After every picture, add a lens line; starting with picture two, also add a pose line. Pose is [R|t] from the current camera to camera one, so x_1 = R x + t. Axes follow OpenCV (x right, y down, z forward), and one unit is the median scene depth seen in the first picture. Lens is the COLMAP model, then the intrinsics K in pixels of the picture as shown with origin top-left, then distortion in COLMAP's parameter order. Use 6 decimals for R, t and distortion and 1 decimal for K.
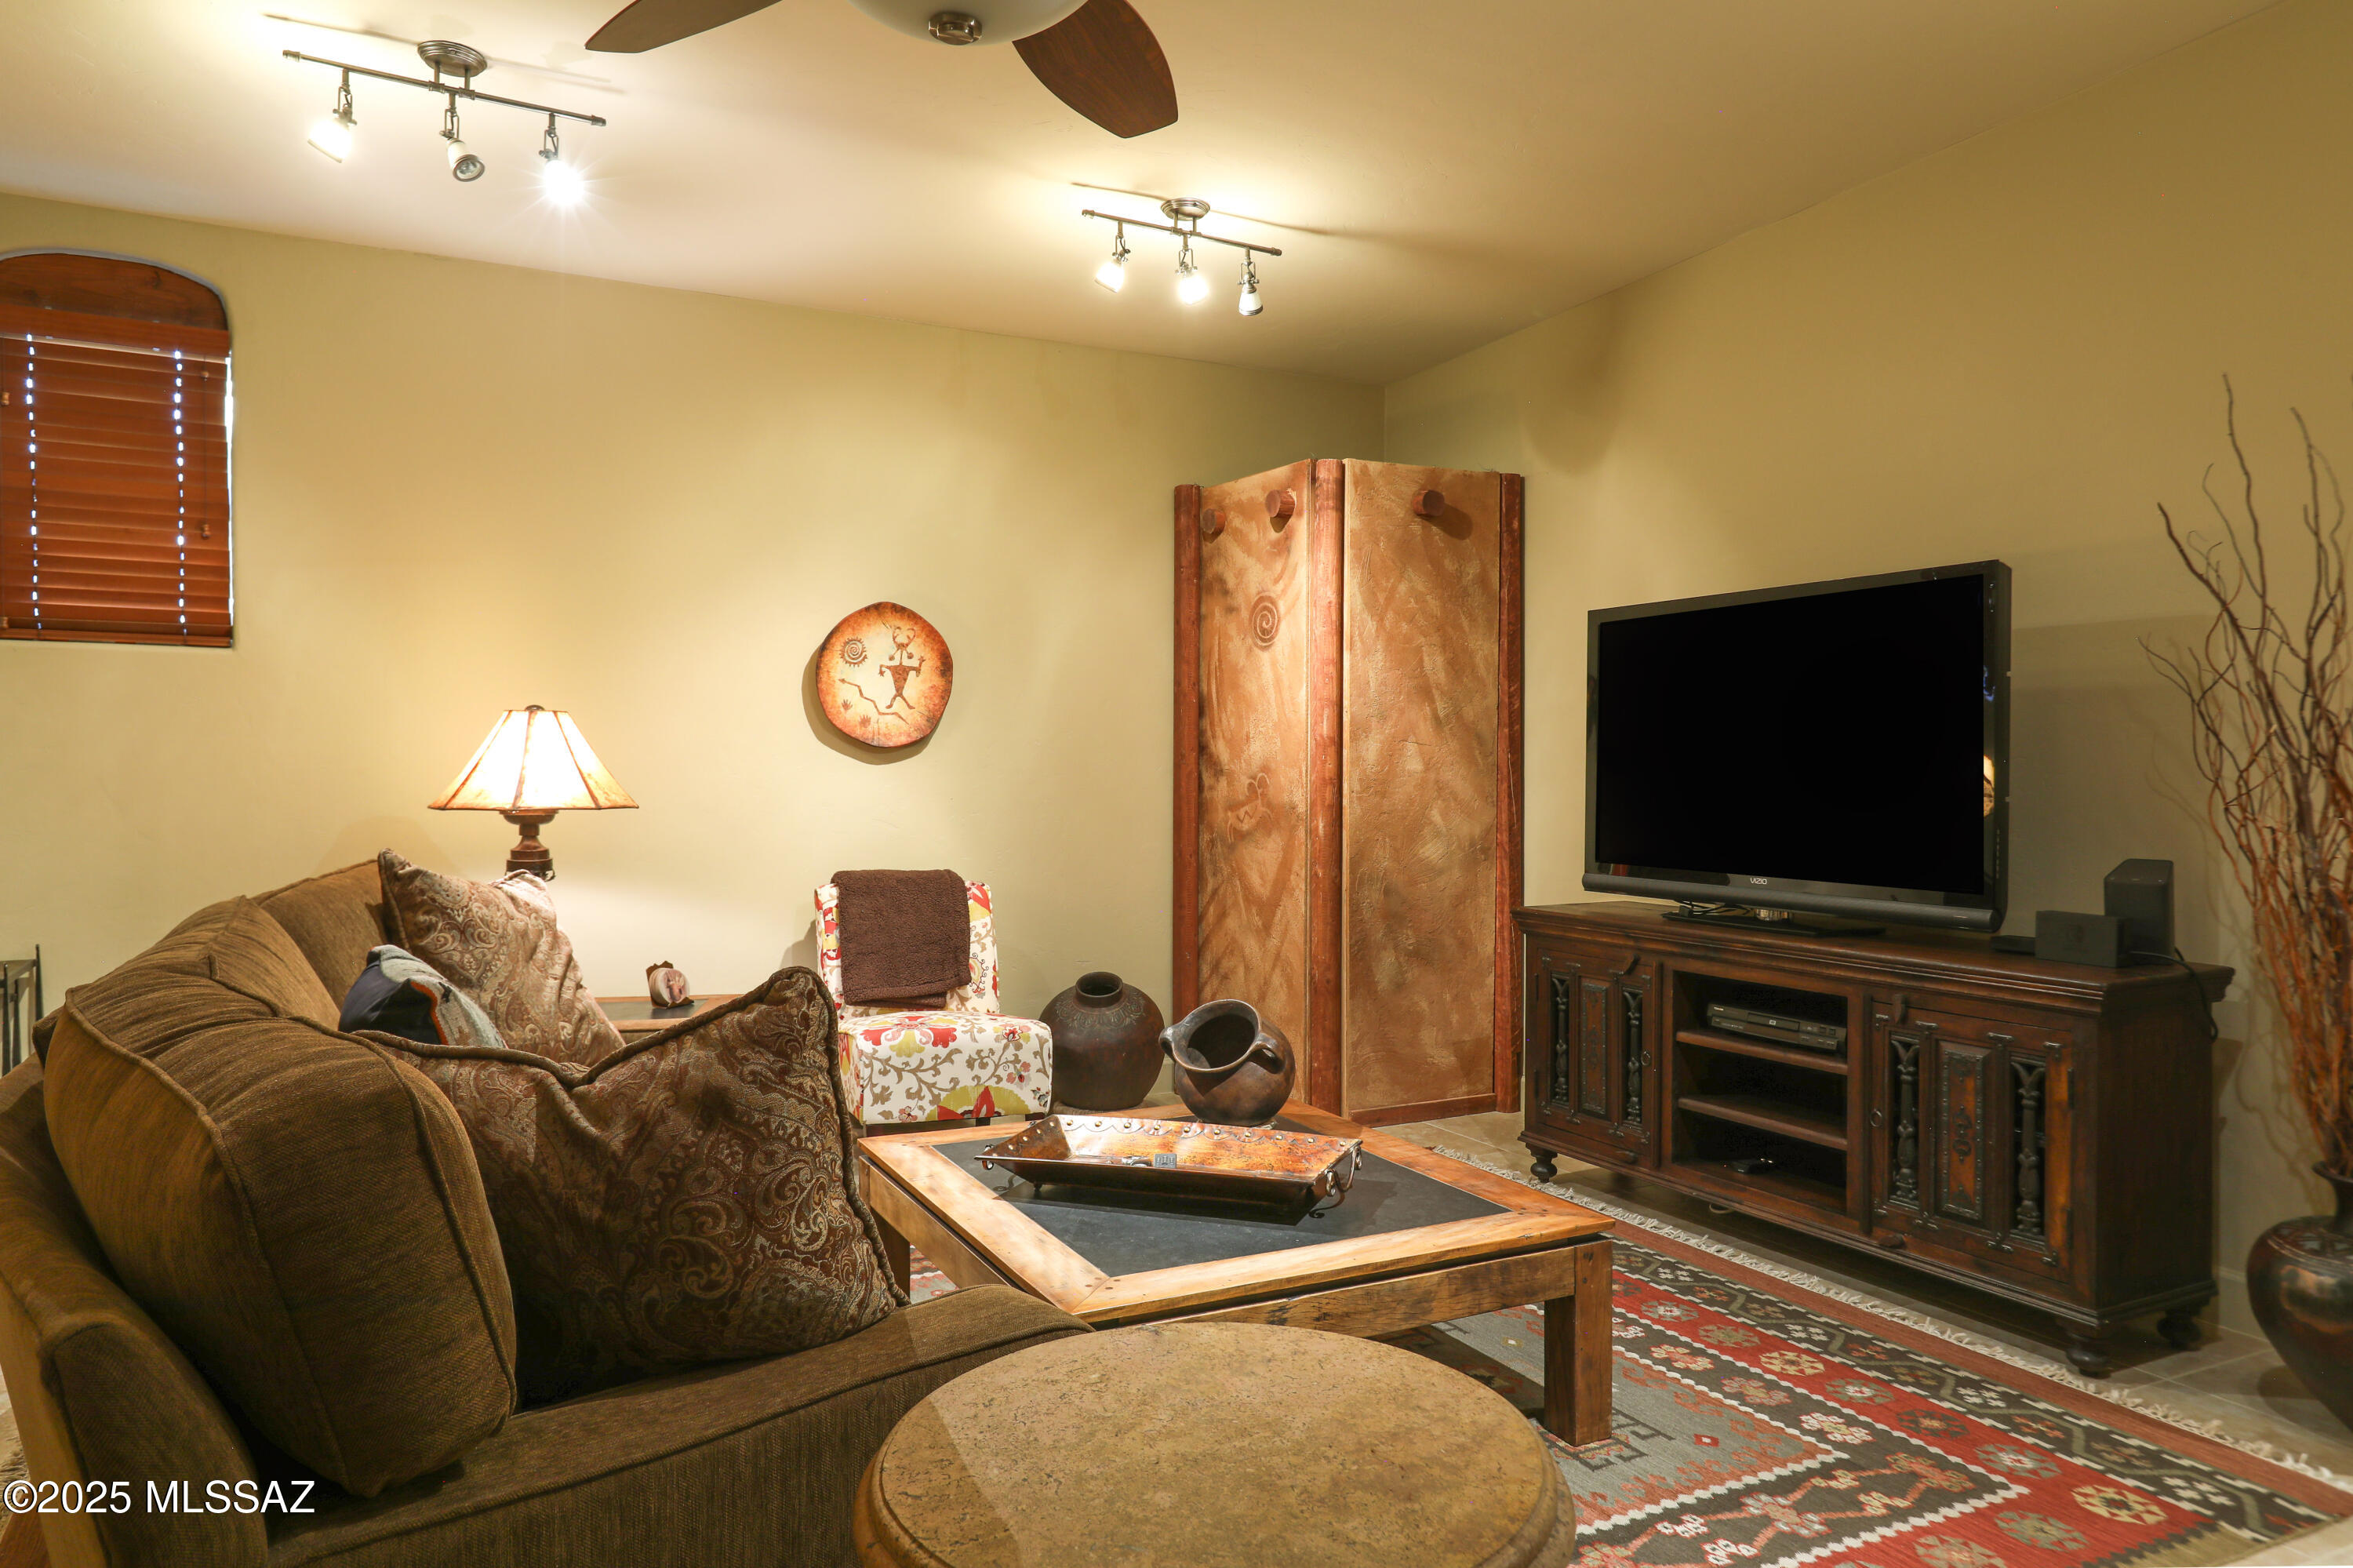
lens RADIAL K [[1541.5, 0, 1176.5], [0, 1541.5, 784.0], [0, 0, 1]] dist [-0.069527, 0.128801]
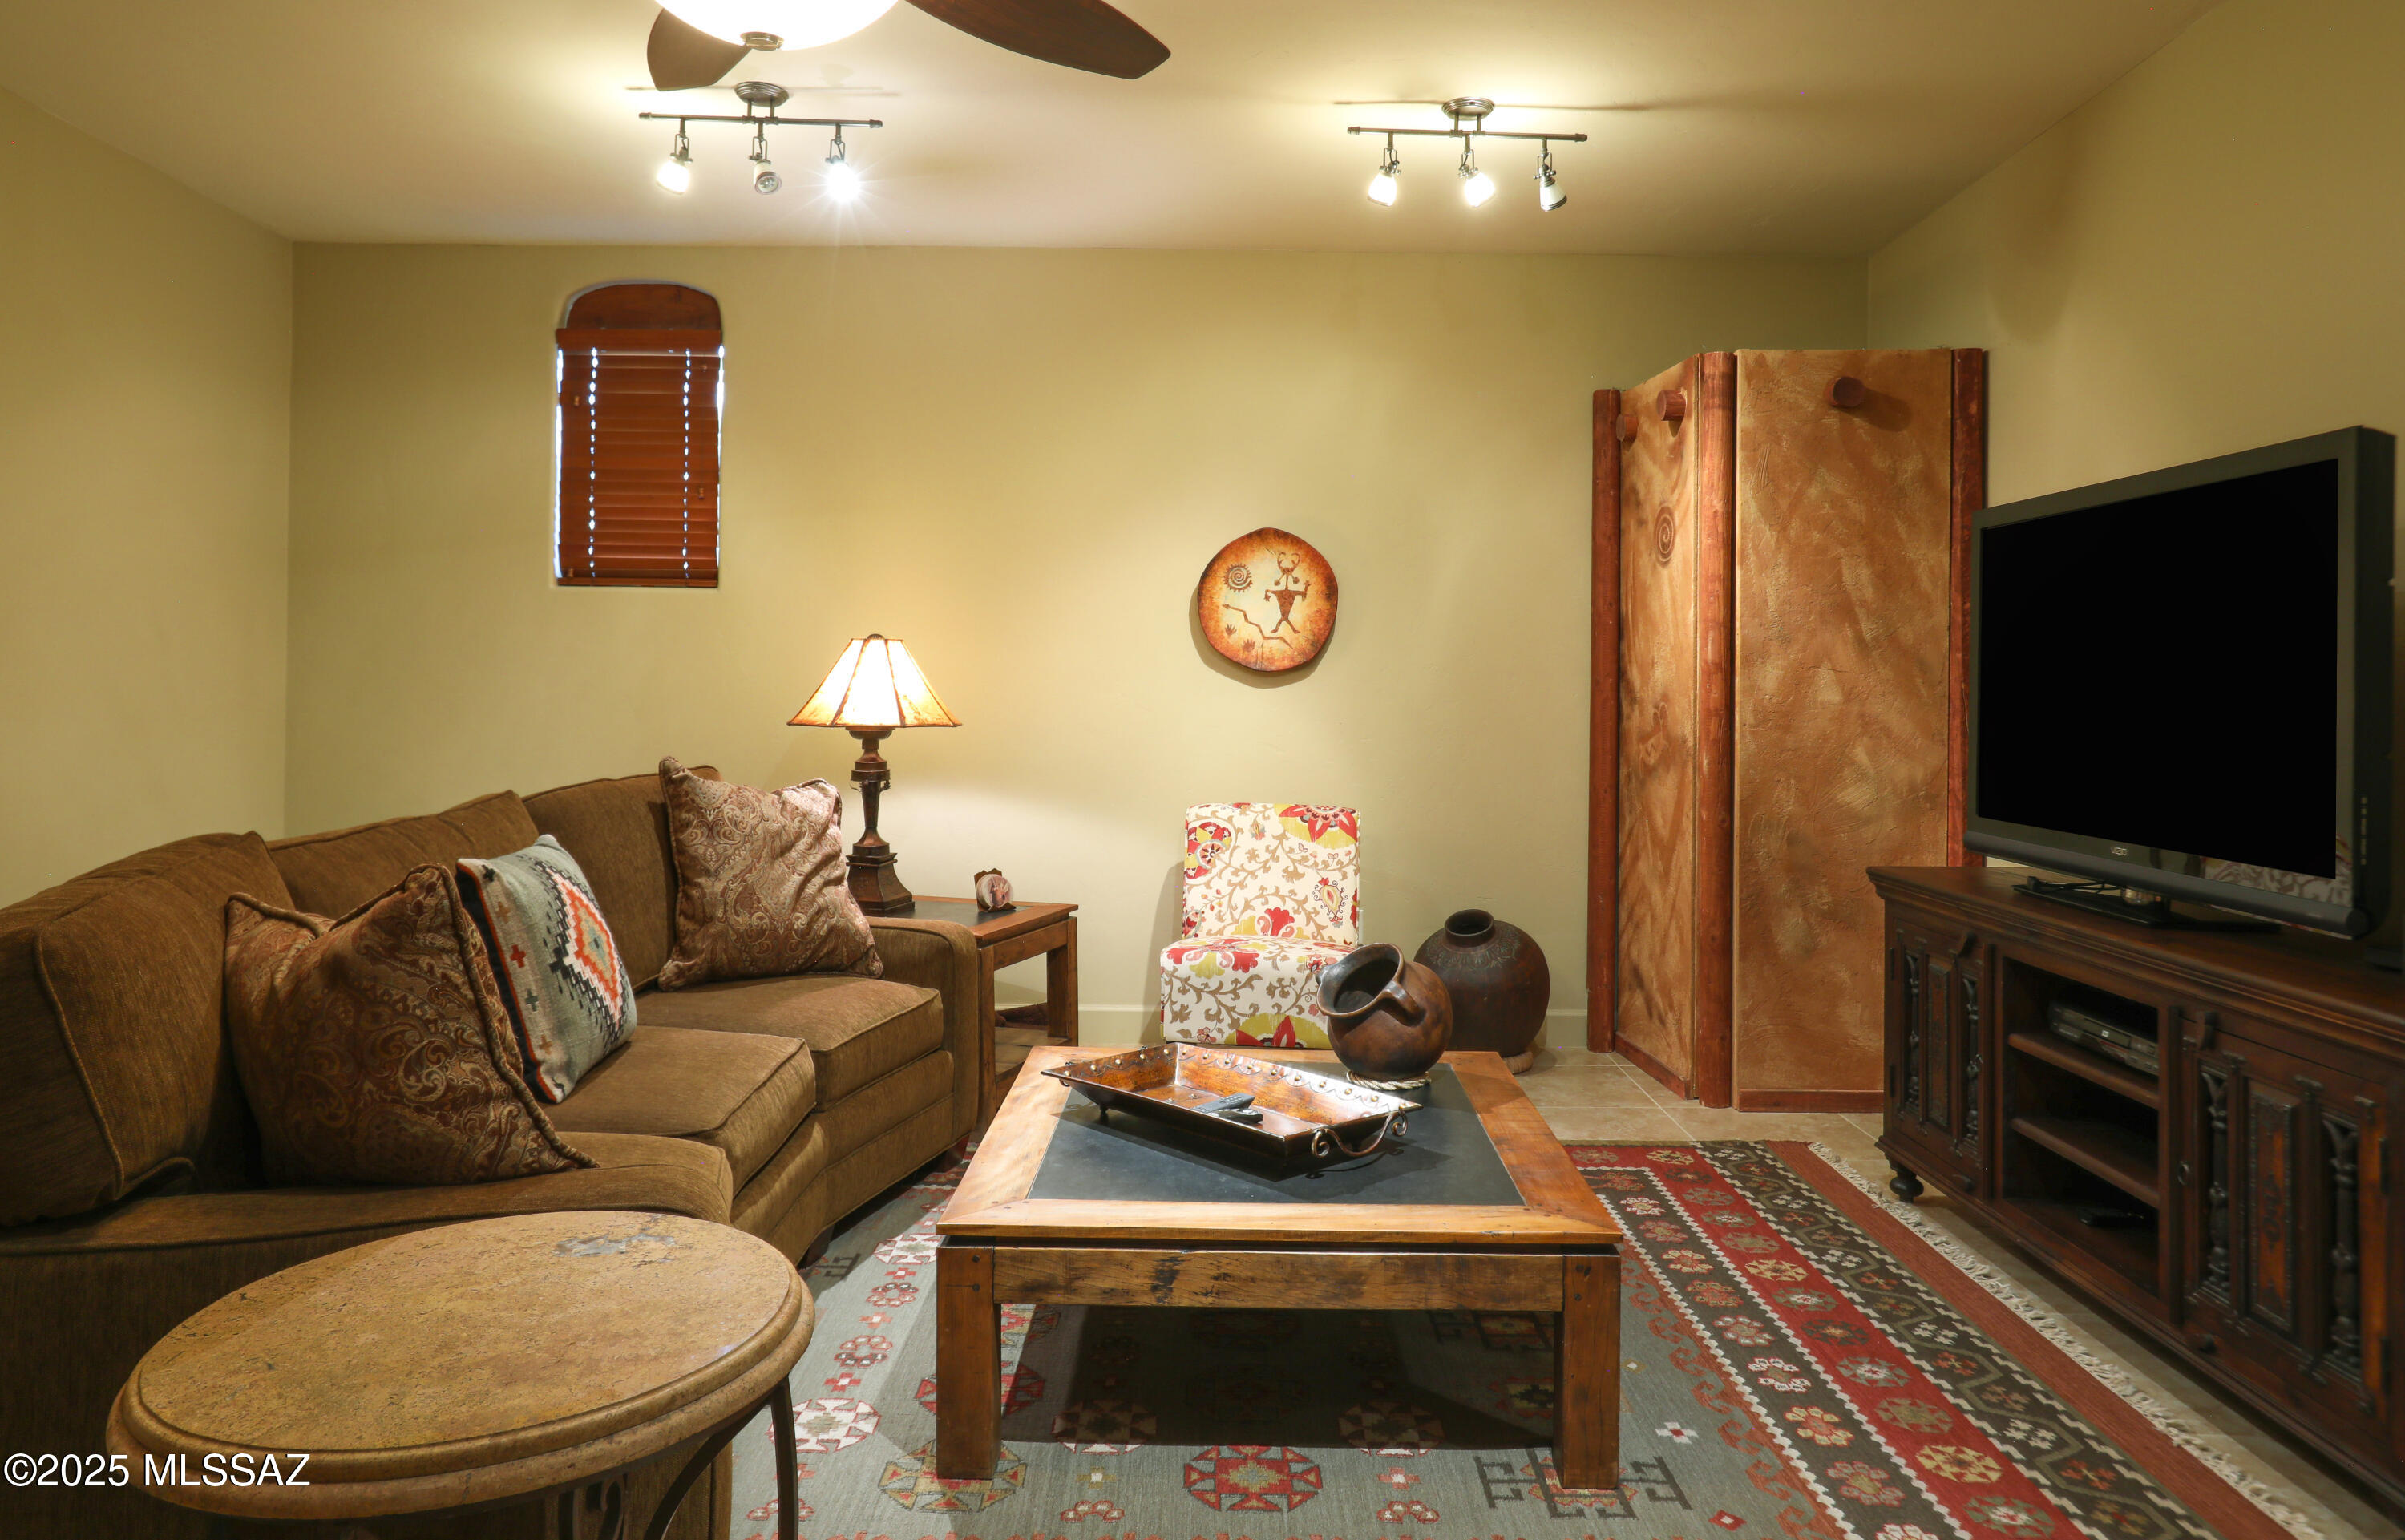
lens RADIAL K [[1595.5, 0, 1199.8], [0, 1595.5, 651.4], [0, 0, 1]] dist [-0.054701, 0.068794]
pose [[0.888363, 0.000168, -0.459142, 0.306707], [-0.015036, 0.999474, -0.028727, -0.007564], [0.458896, 0.032424, 0.887898, 0.059135]]
